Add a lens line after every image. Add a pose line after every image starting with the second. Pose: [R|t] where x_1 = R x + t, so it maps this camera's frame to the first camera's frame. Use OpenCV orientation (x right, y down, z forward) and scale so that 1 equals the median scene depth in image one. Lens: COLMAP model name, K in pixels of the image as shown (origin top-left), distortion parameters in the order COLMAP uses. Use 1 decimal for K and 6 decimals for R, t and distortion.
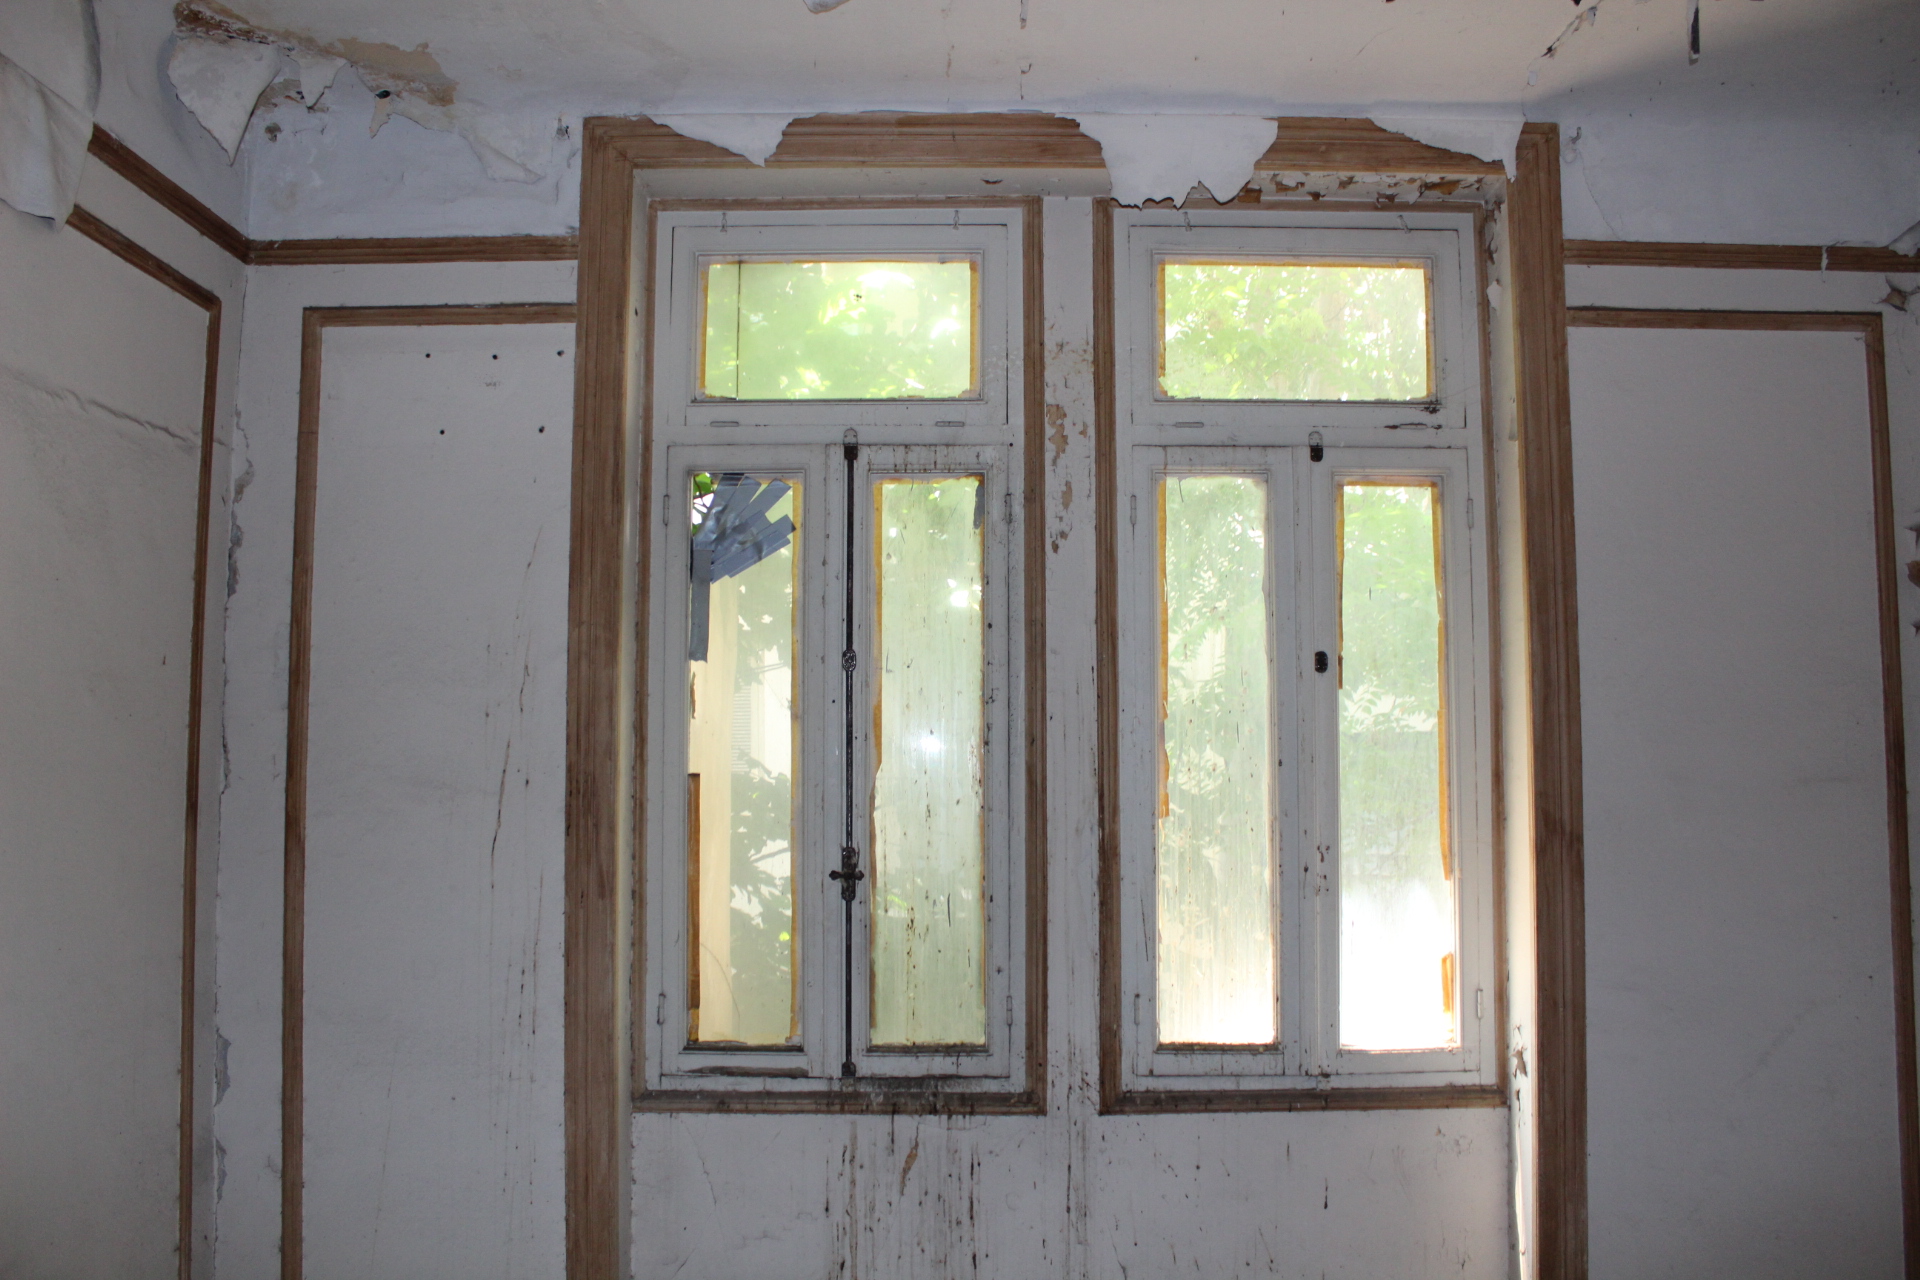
lens RADIAL K [[1605.6, 0, 955.6], [0, 1605.6, 630.5], [0, 0, 1]] dist [-0.135447, 0.094220]
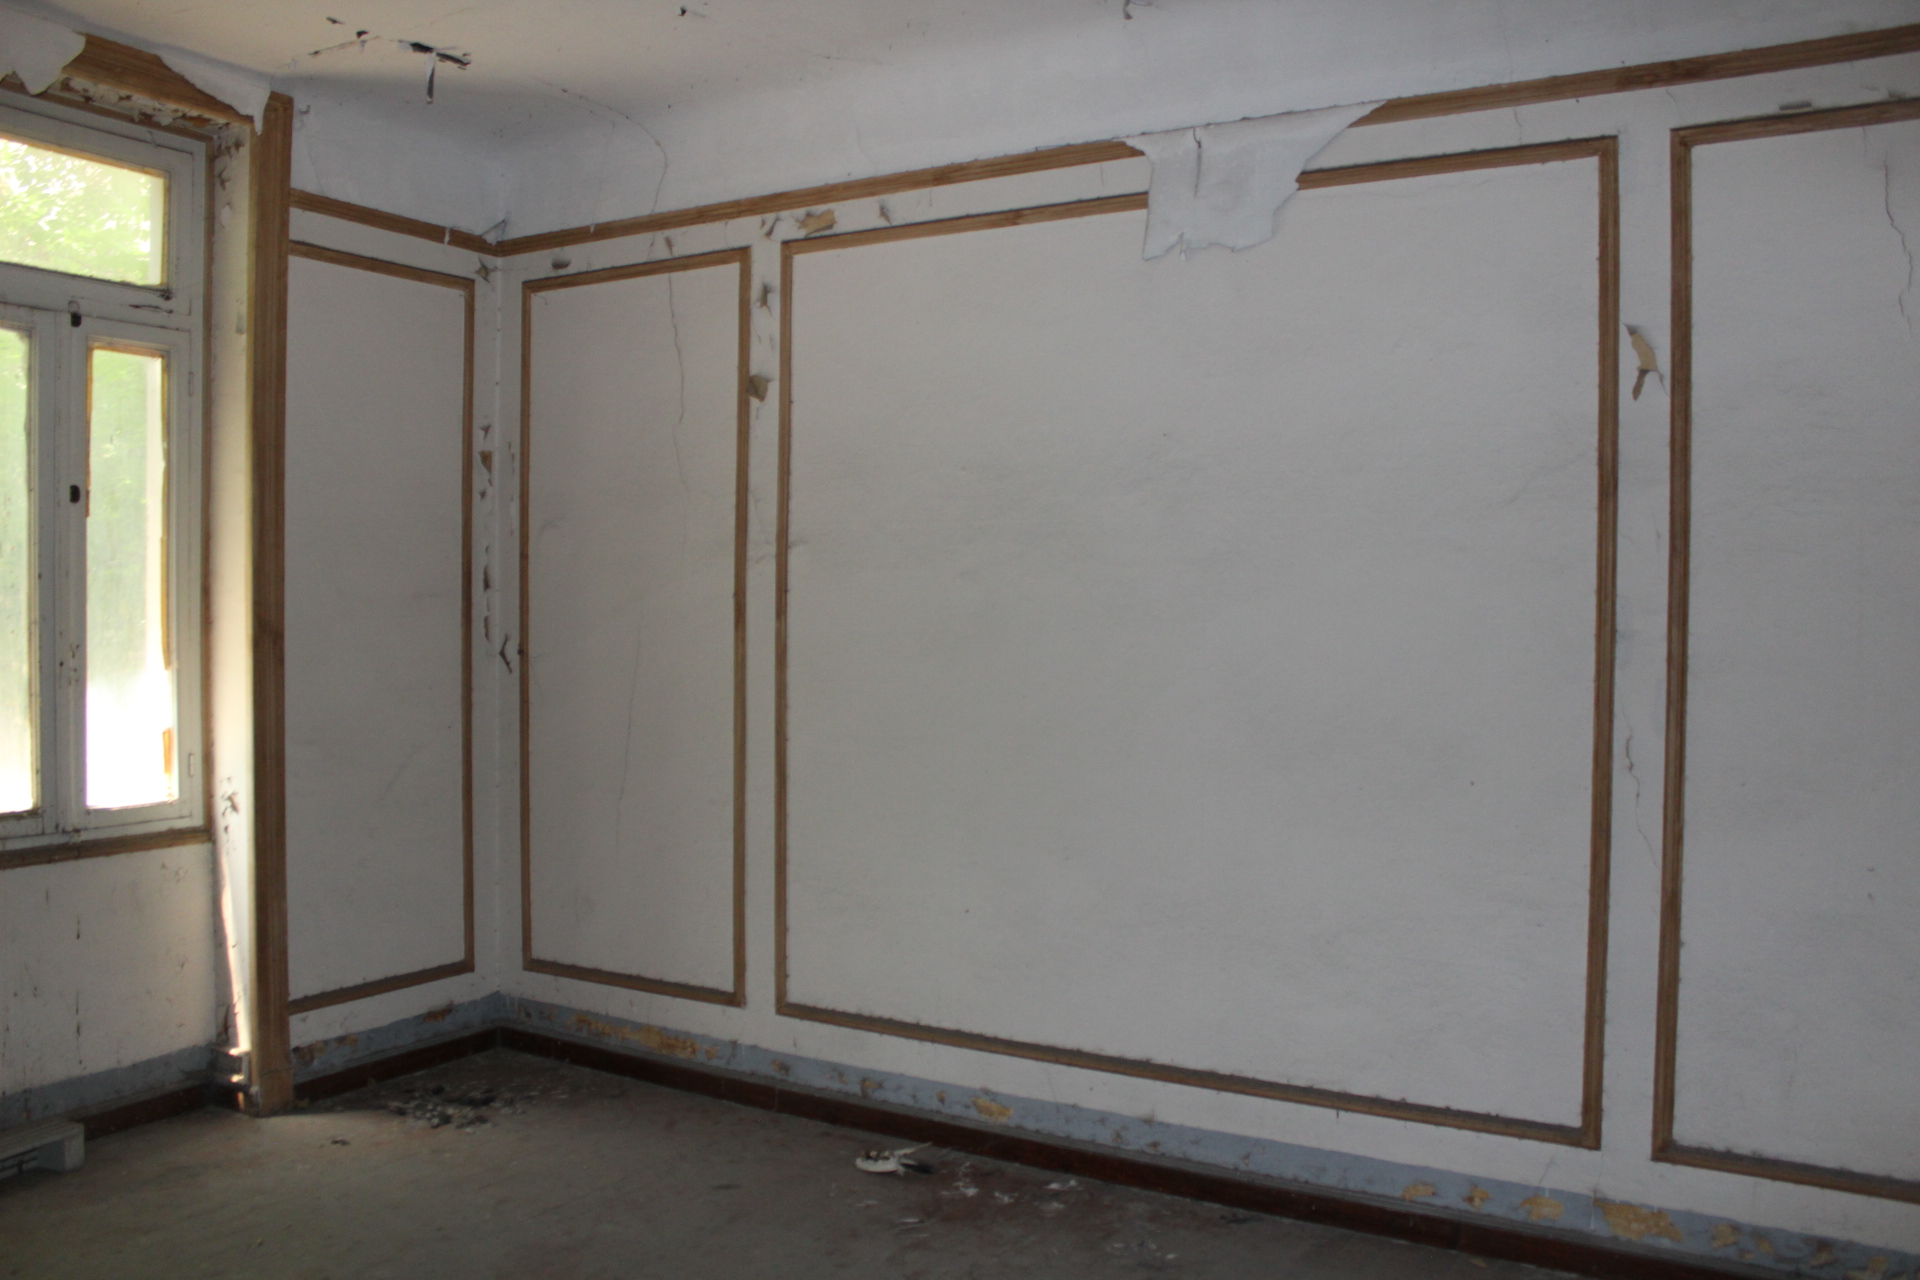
lens RADIAL K [[1605.6, 0, 954.5], [0, 1605.6, 639.2], [0, 0, 1]] dist [-0.135447, 0.094220]
pose [[0.517833, -0.014878, 0.855352, -0.442495], [-0.077276, 0.994948, 0.064089, 0.002429], [-0.851984, -0.099286, 0.514067, -0.189425]]
